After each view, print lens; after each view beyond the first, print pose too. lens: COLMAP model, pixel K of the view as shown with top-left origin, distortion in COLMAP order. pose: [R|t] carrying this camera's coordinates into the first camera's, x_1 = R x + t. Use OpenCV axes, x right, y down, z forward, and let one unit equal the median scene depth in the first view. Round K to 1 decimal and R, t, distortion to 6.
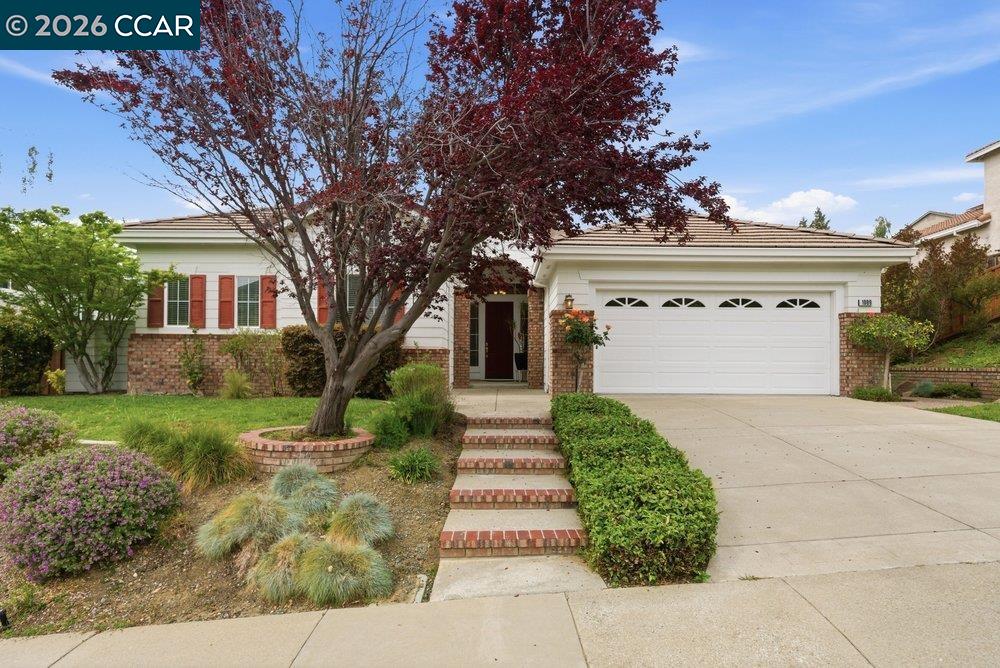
lens RADIAL K [[445.3, 0, 500.0], [0, 445.3, 334.0], [0, 0, 1]] dist [-0.000529, -0.000055]
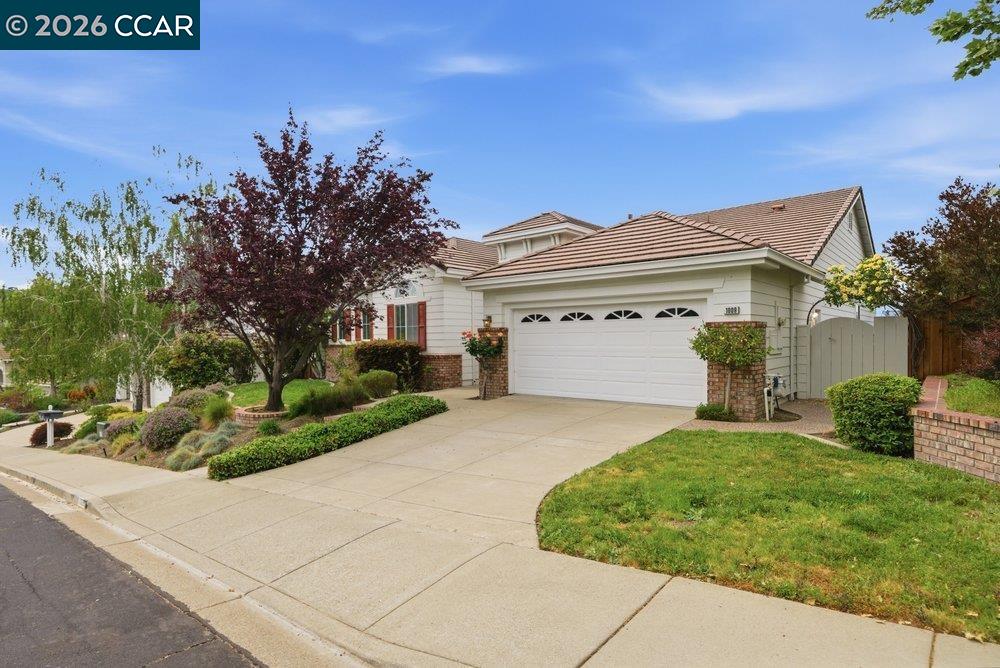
lens RADIAL K [[445.3, 0, 500.0], [0, 445.3, 334.0], [0, 0, 1]] dist [-0.000529, -0.000055]
pose [[0.773148, -0.017913, -0.633973, 0.977714], [-0.000685, 0.999577, -0.029079, 0.006411], [0.634225, 0.022917, 0.772808, 0.006979]]
